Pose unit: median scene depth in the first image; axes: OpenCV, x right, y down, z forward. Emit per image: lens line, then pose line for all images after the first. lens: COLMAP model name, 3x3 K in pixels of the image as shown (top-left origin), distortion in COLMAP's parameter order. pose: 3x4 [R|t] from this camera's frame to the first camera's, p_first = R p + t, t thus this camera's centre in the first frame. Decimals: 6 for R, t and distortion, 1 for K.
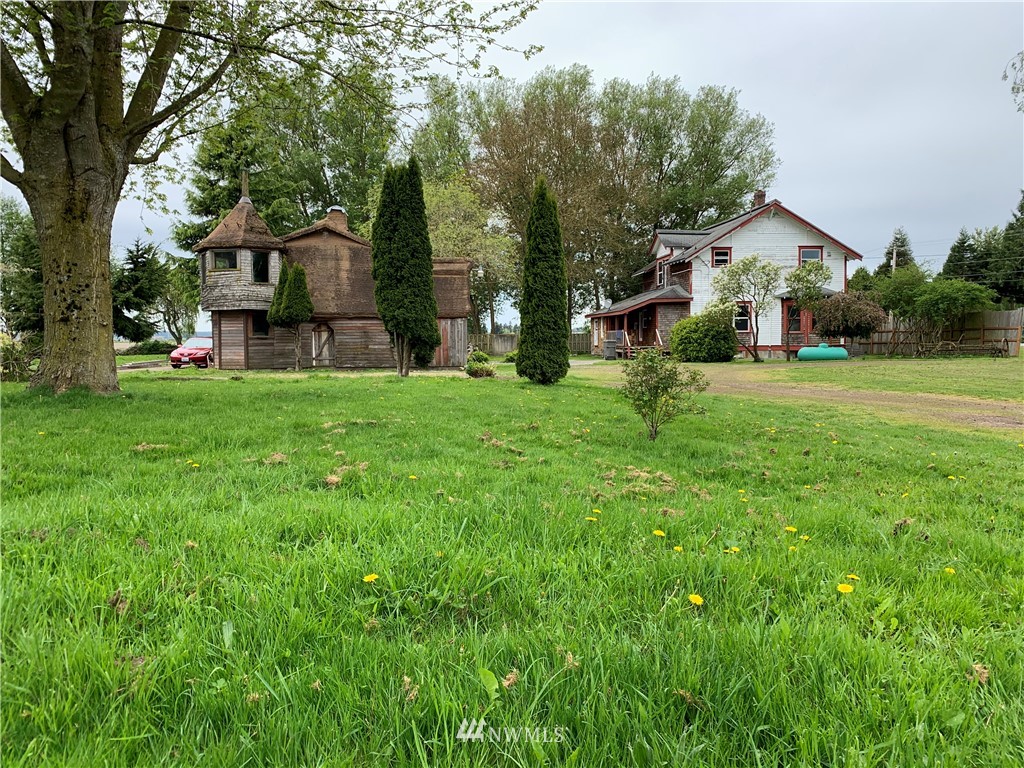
lens RADIAL K [[758.9, 0, 501.4], [0, 758.9, 383.5], [0, 0, 1]] dist [0.037271, -0.018362]
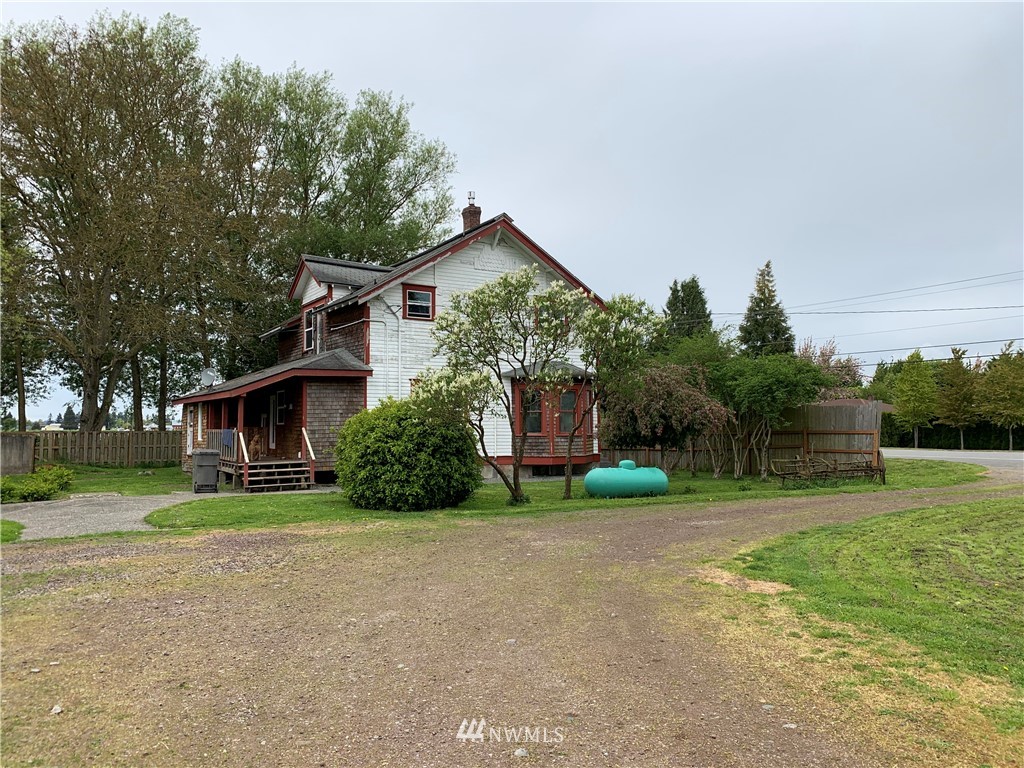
lens RADIAL K [[758.9, 0, 501.2], [0, 758.9, 388.6], [0, 0, 1]] dist [0.037271, -0.018362]
pose [[0.893835, 0.028336, 0.447500, 0.083692], [0.021919, 0.994047, -0.106725, -0.036184], [-0.447861, 0.105204, 0.887892, 0.434416]]
